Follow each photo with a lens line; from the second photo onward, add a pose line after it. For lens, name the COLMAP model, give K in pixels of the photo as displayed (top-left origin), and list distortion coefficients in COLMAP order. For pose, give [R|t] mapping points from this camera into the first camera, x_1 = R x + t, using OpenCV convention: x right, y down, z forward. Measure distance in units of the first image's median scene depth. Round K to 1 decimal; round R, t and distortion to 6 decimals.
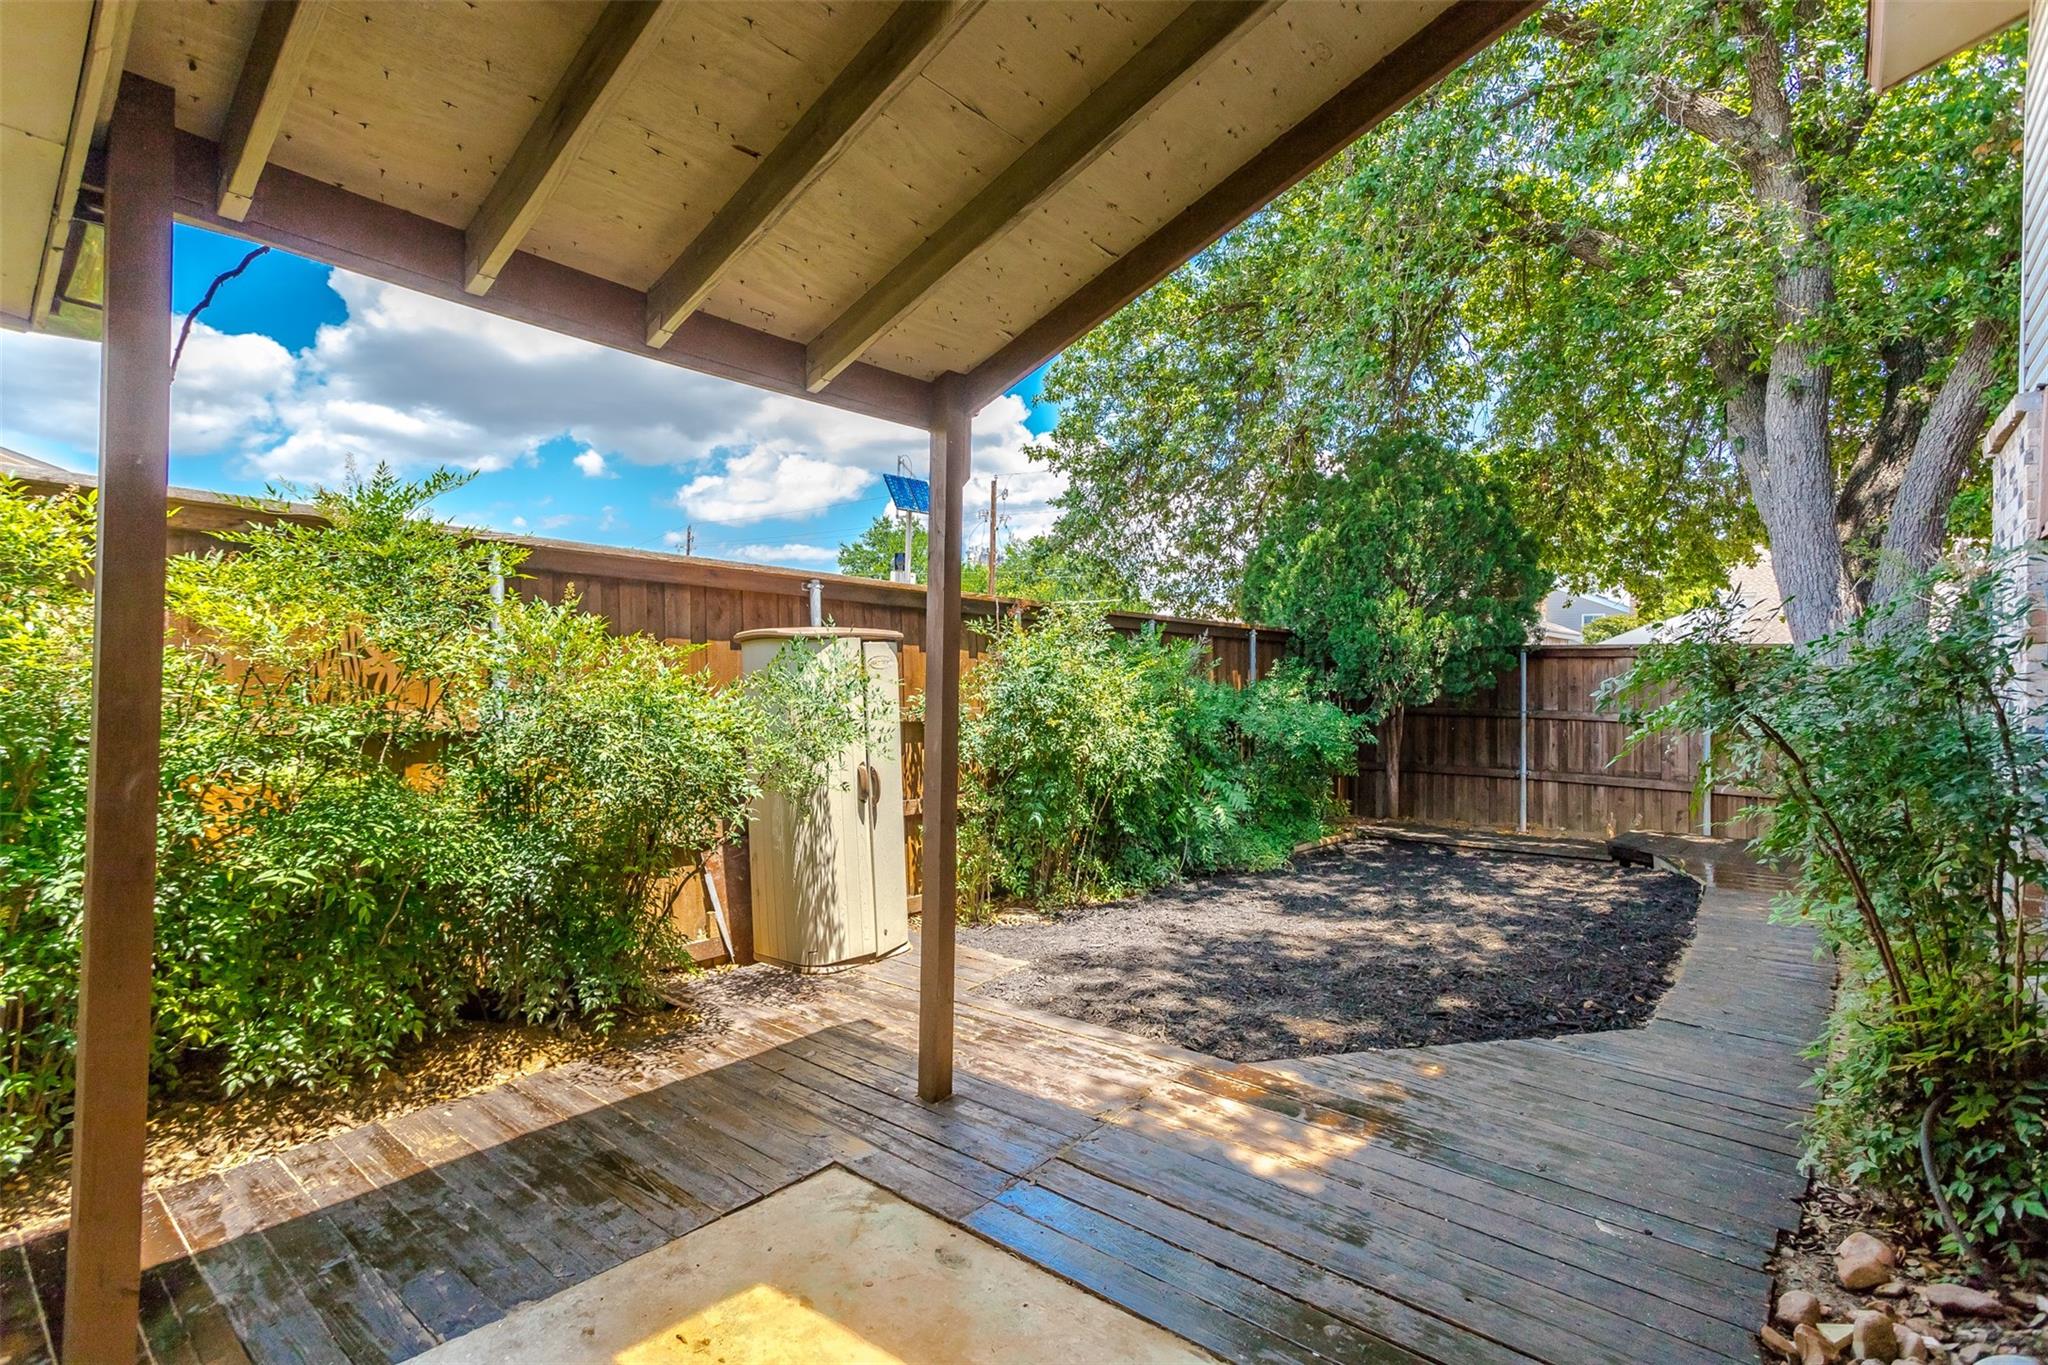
lens RADIAL K [[988.5, 0, 1015.2], [0, 988.5, 676.1], [0, 0, 1]] dist [-0.000769, 0.002961]
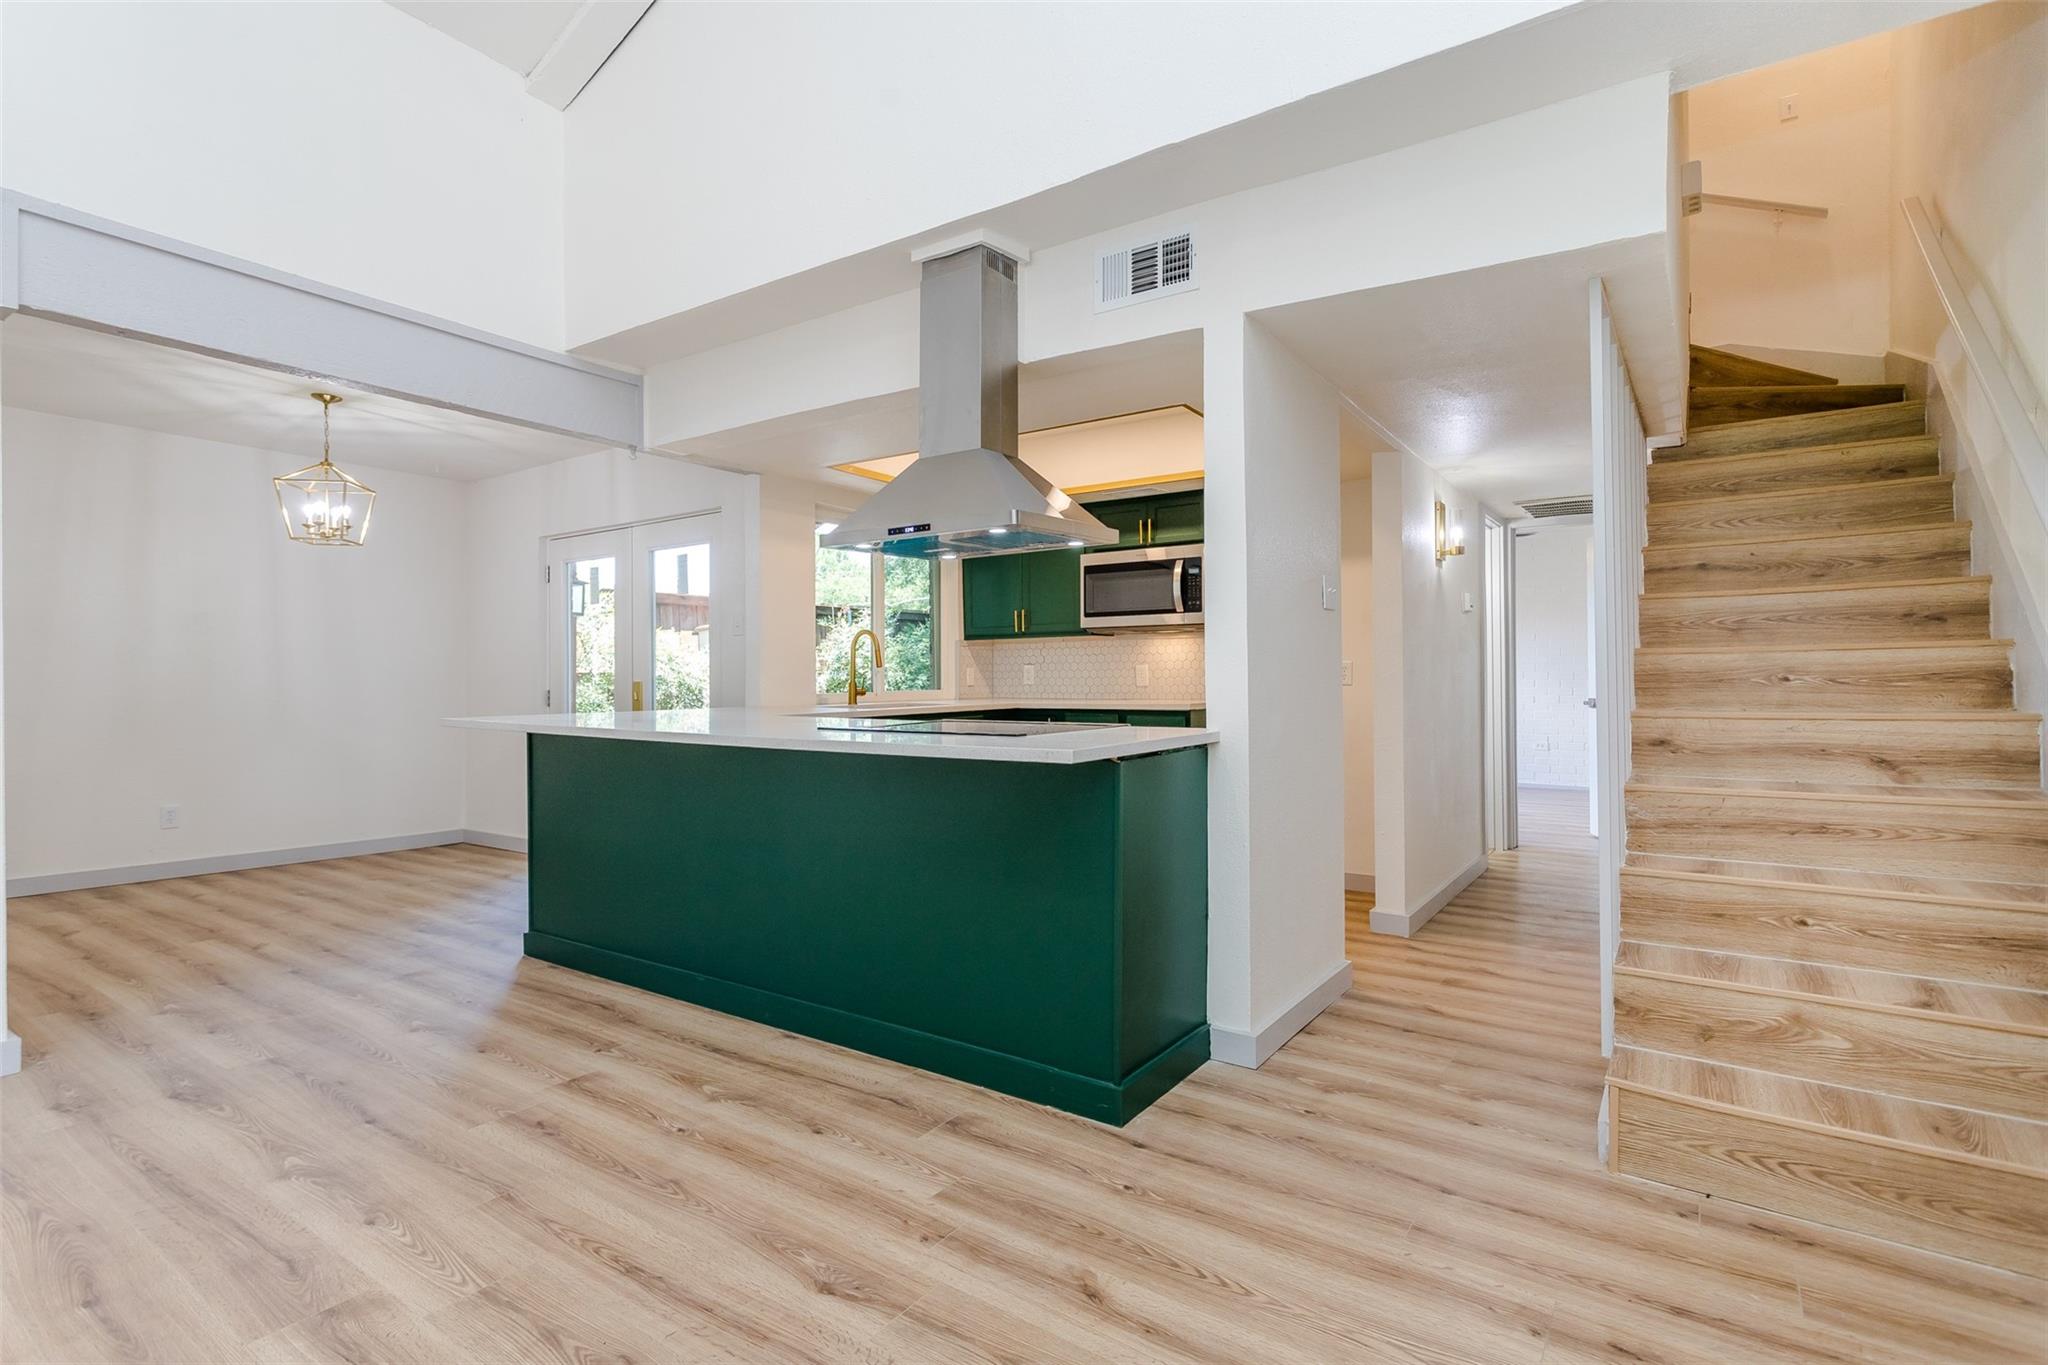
lens RADIAL K [[988.5, 0, 1025.1], [0, 988.5, 686.4], [0, 0, 1]] dist [-0.000769, 0.002961]
pose [[0.995783, -0.040867, 0.082129, 0.154397], [0.039710, 0.999088, 0.015675, 0.047246], [-0.082695, -0.012348, 0.996498, -0.739770]]
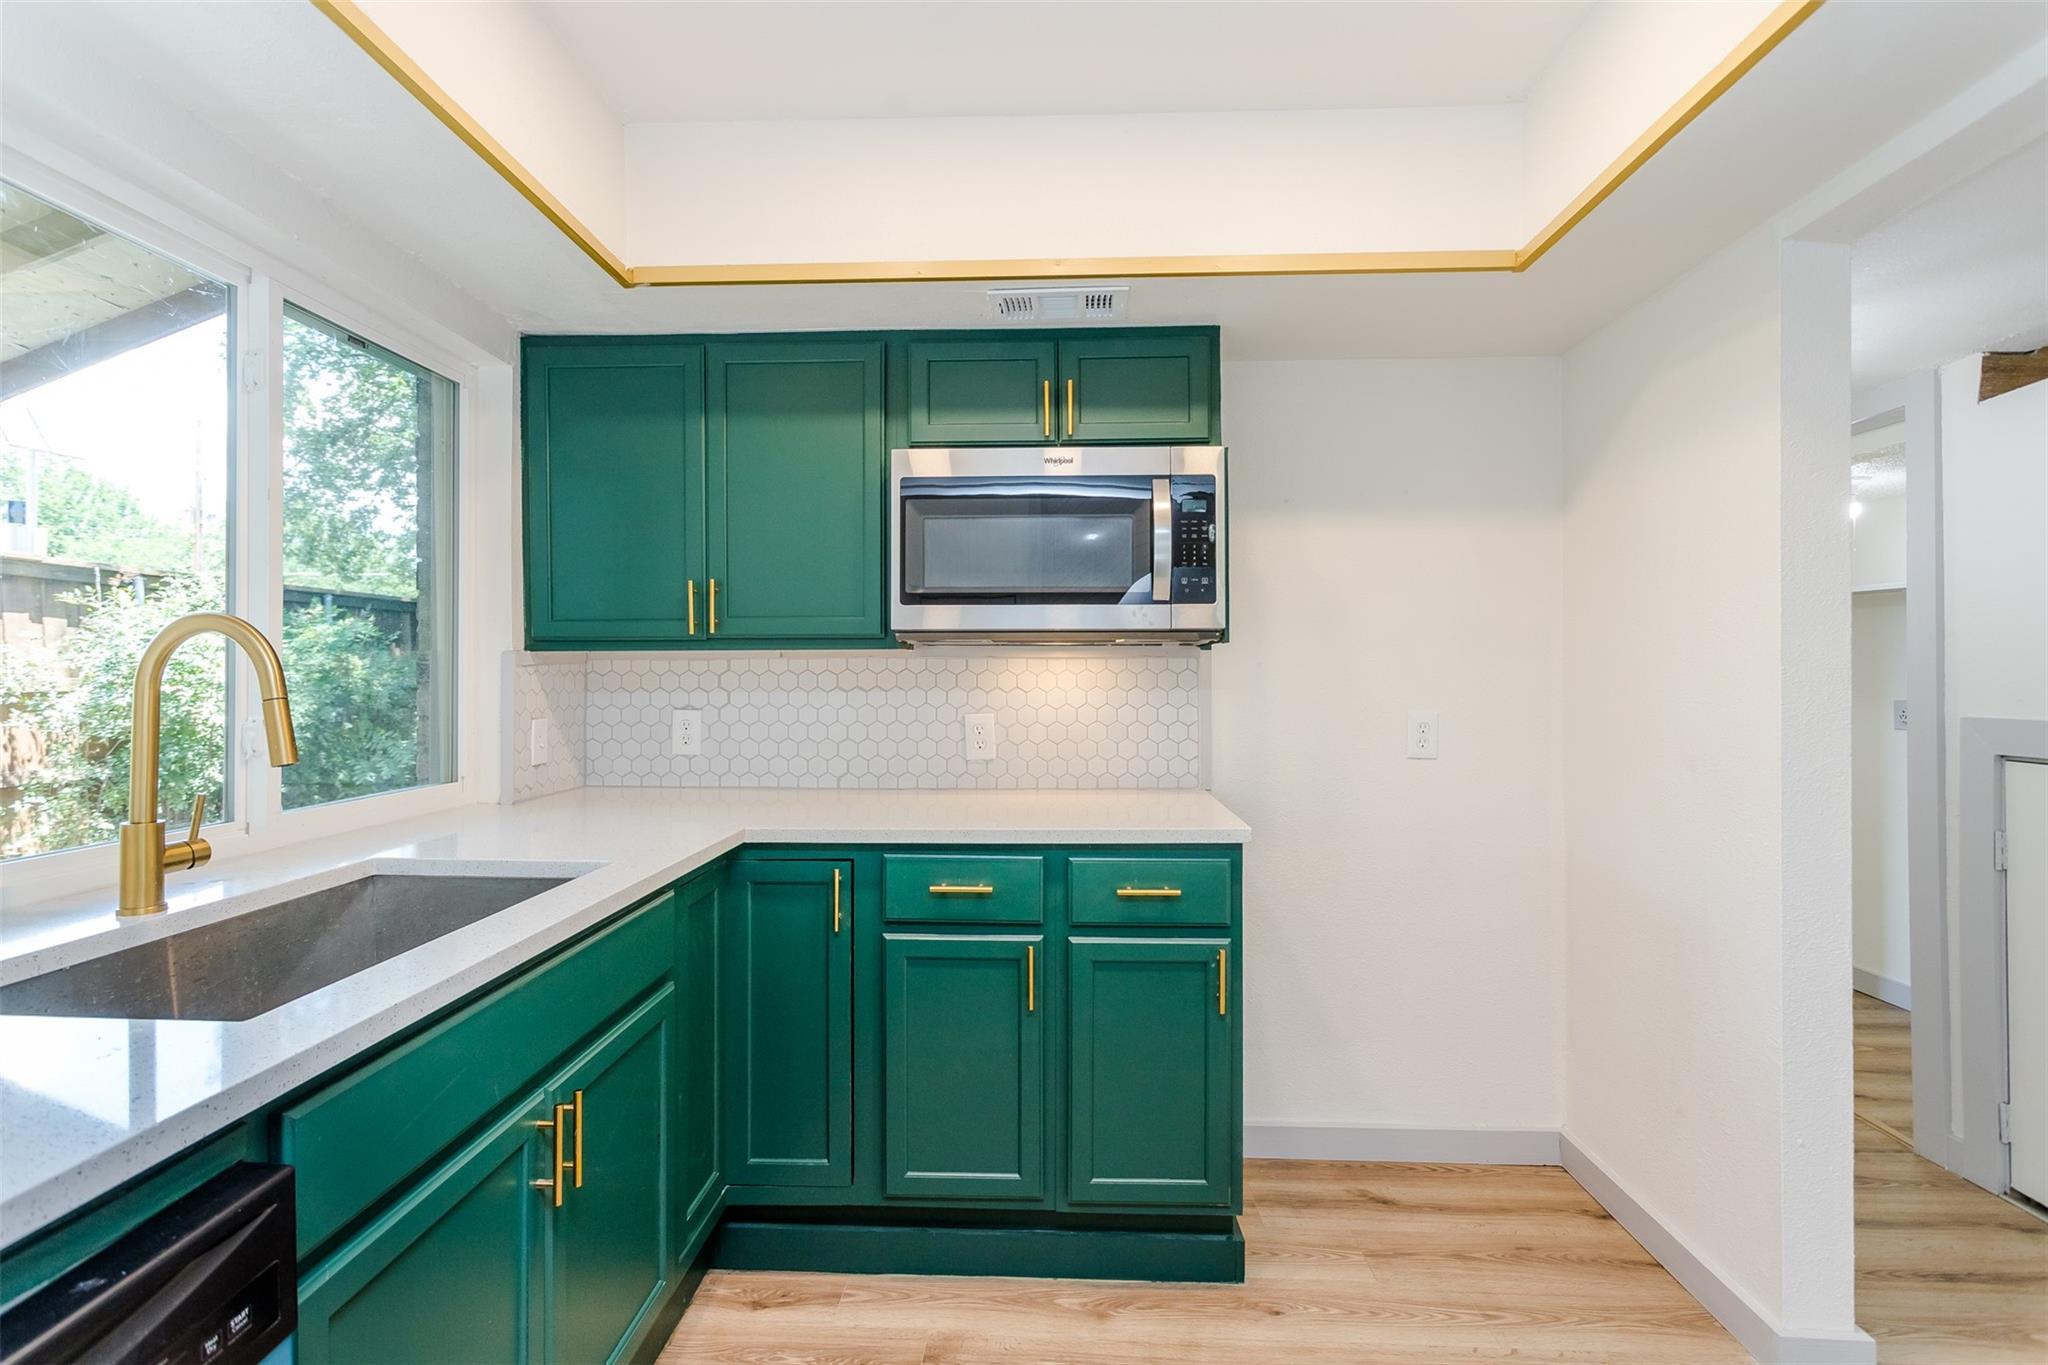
lens RADIAL K [[988.5, 0, 994.3], [0, 988.5, 665.6], [0, 0, 1]] dist [-0.000769, 0.002961]
pose [[0.813642, -0.027070, 0.580736, 0.114034], [0.024761, 0.999623, 0.011904, 0.025635], [-0.580839, 0.004694, 0.814005, -0.286737]]
